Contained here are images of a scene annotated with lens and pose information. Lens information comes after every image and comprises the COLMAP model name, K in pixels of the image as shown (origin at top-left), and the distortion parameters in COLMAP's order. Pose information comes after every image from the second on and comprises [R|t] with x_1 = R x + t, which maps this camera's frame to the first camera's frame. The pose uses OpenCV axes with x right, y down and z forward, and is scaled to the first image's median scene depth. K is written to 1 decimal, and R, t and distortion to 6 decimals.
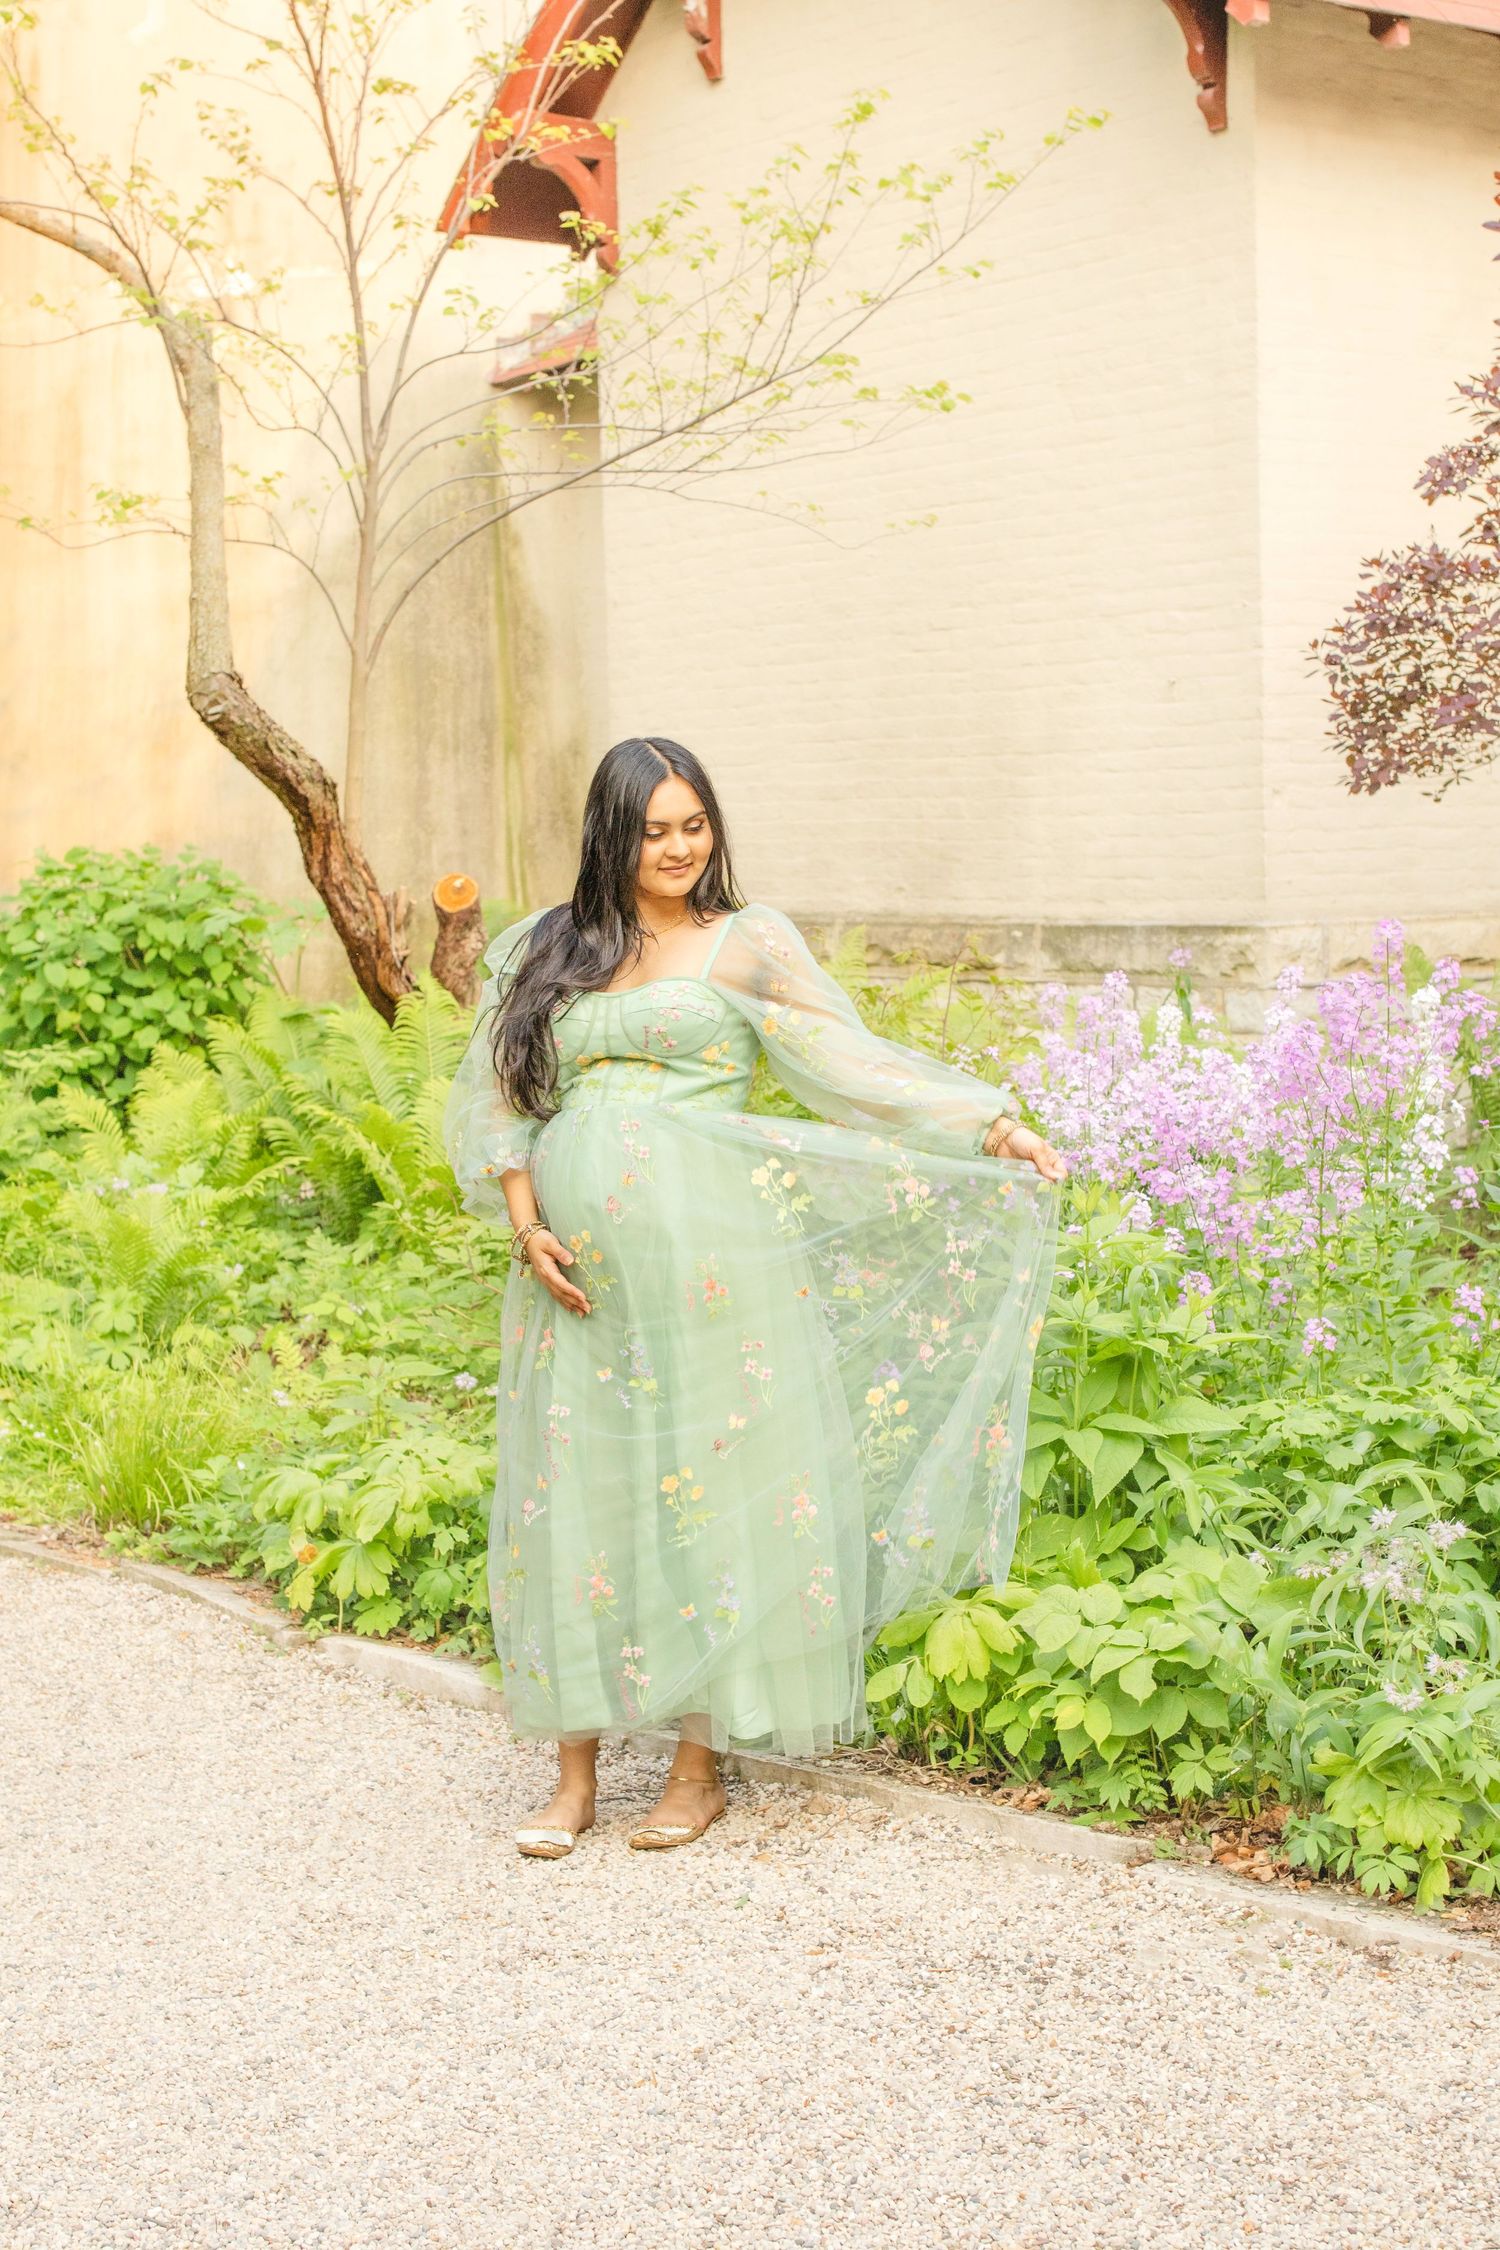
lens RADIAL K [[3527.9, 0, 750.0], [0, 3527.9, 1125.0], [0, 0, 1]] dist [-0.022845, 0.088972]
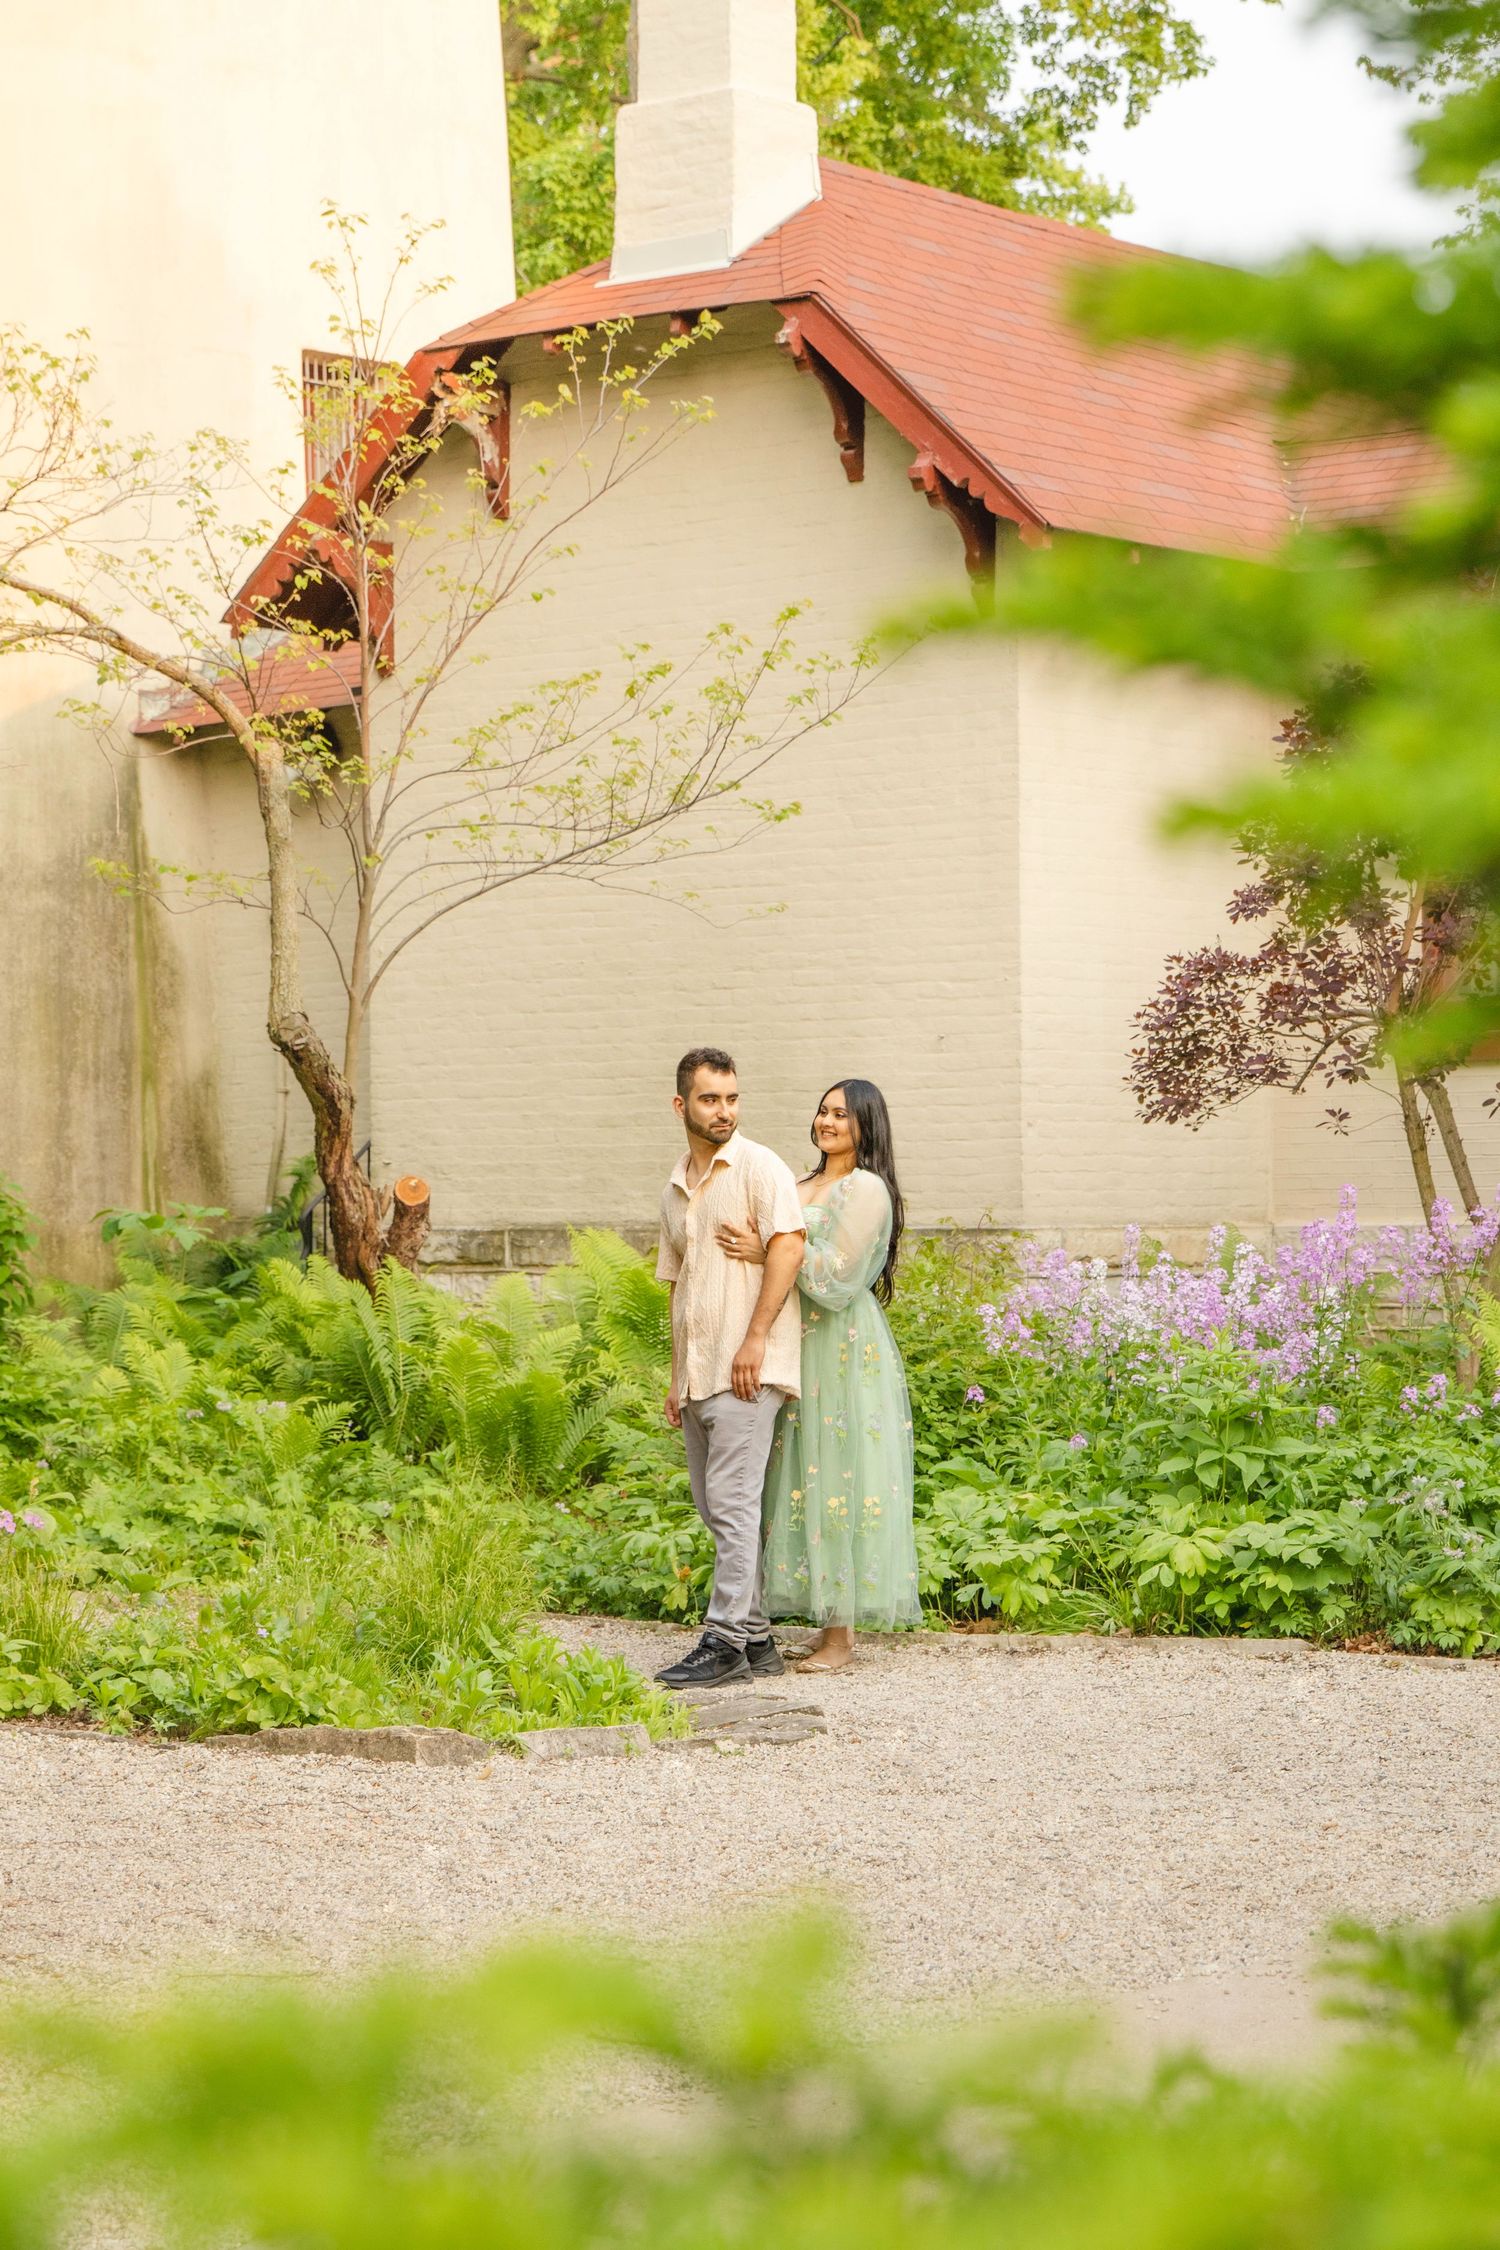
lens RADIAL K [[4883.3, 0, 750.0], [0, 4883.3, 1125.0], [0, 0, 1]] dist [0.079957, 0.074918]
pose [[0.971404, 0.020925, 0.236510, -0.373415], [0.003290, 0.994827, -0.101533, 0.086498], [-0.237411, 0.099407, 0.966310, -0.698038]]
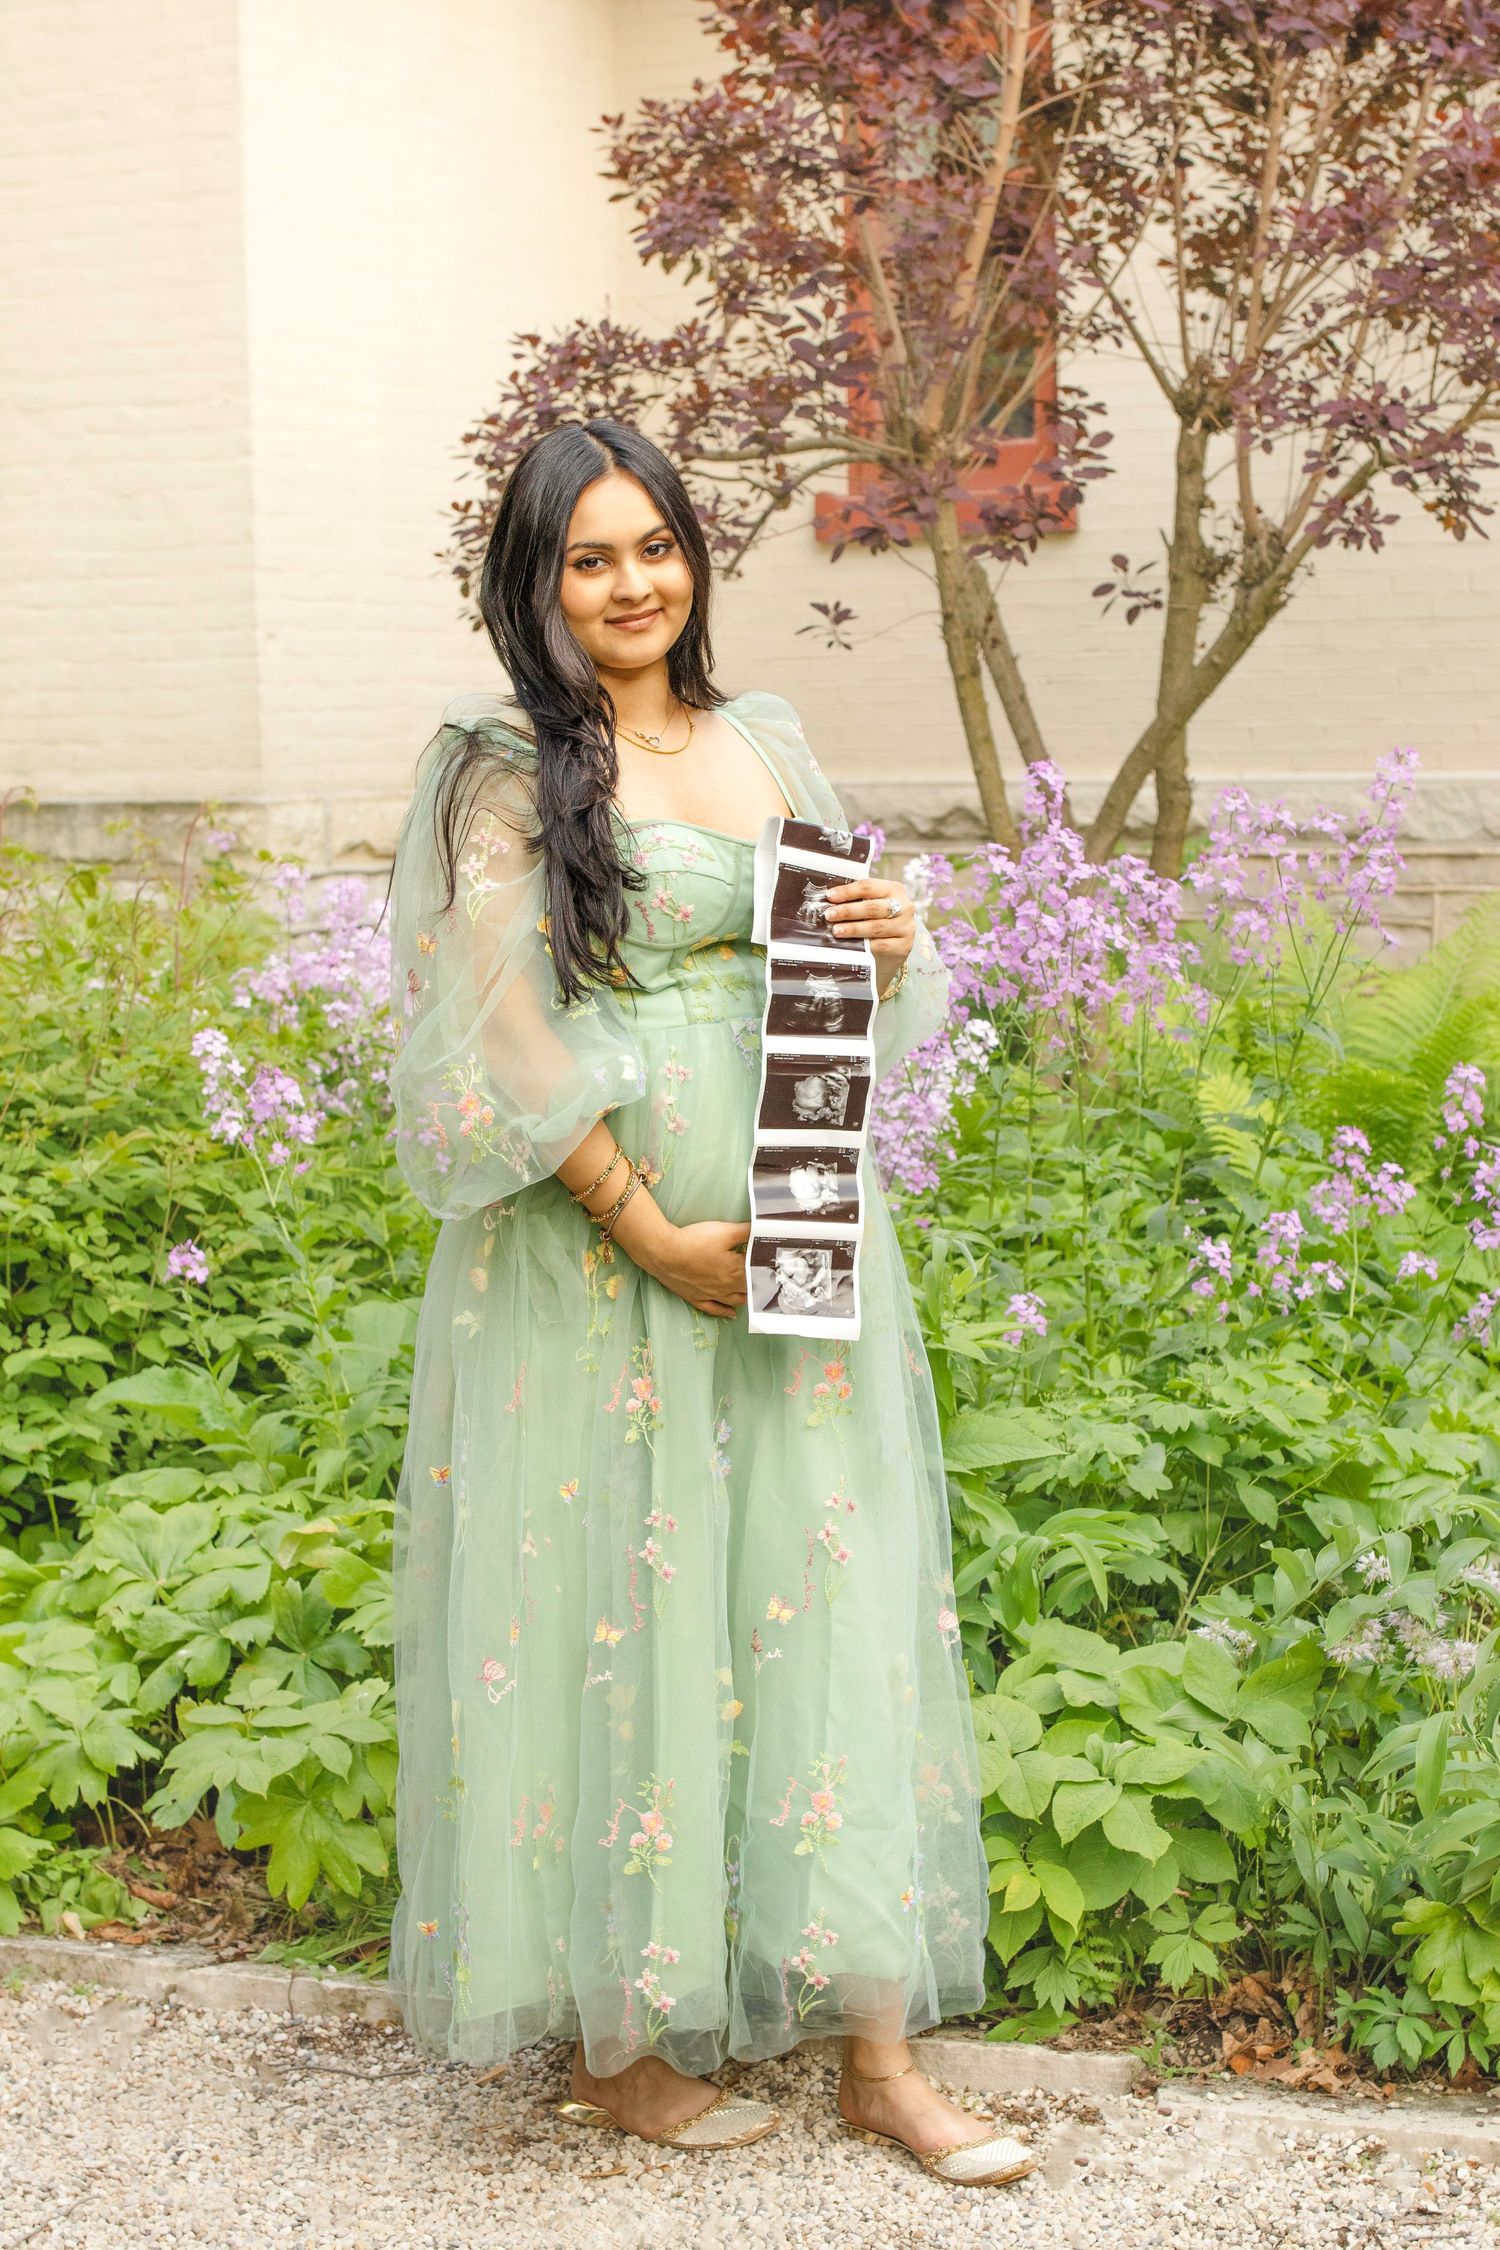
lens RADIAL K [[3823.4, 0, 884.9], [0, 3823.4, 1116.1], [0, 0, 1]] dist [0.005660, -0.067875]
pose [[0.895213, -0.038017, 0.444014, -0.119403], [0.030014, 0.999236, 0.025041, -0.002159], [-0.444626, -0.009090, 0.895670, 0.153841]]
